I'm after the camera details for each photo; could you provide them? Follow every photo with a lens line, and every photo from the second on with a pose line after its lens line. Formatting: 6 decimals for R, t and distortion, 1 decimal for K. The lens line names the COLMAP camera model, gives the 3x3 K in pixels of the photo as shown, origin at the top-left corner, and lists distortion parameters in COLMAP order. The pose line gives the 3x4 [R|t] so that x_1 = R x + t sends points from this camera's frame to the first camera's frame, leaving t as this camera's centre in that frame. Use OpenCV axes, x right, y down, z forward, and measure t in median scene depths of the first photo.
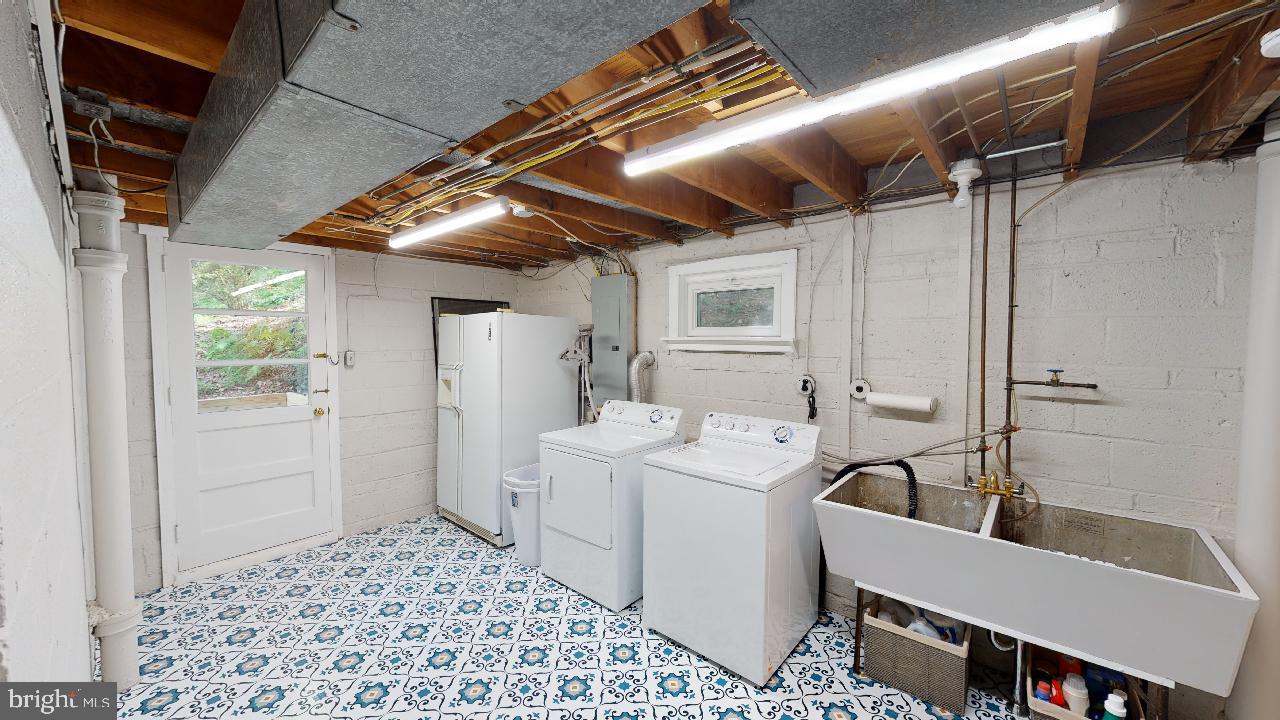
lens RADIAL K [[464.0, 0, 640.0], [0, 464.0, 360.0], [0, 0, 1]] dist [0.000070, 0.000049]
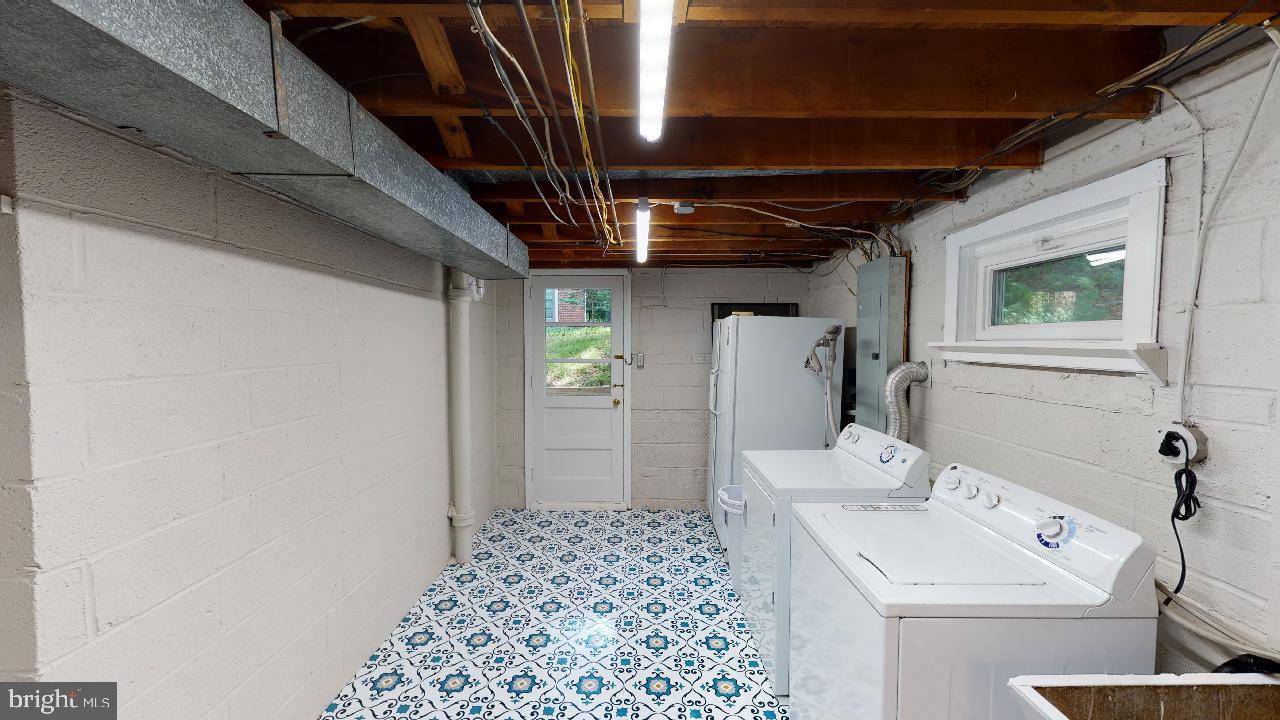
lens RADIAL K [[464.0, 0, 640.0], [0, 464.0, 360.0], [0, 0, 1]] dist [0.000070, 0.000049]
pose [[0.662384, 0.028381, -0.748626, 0.284198], [-0.035926, 0.999336, 0.006098, -0.011053], [0.748302, 0.022856, 0.662964, 0.233329]]
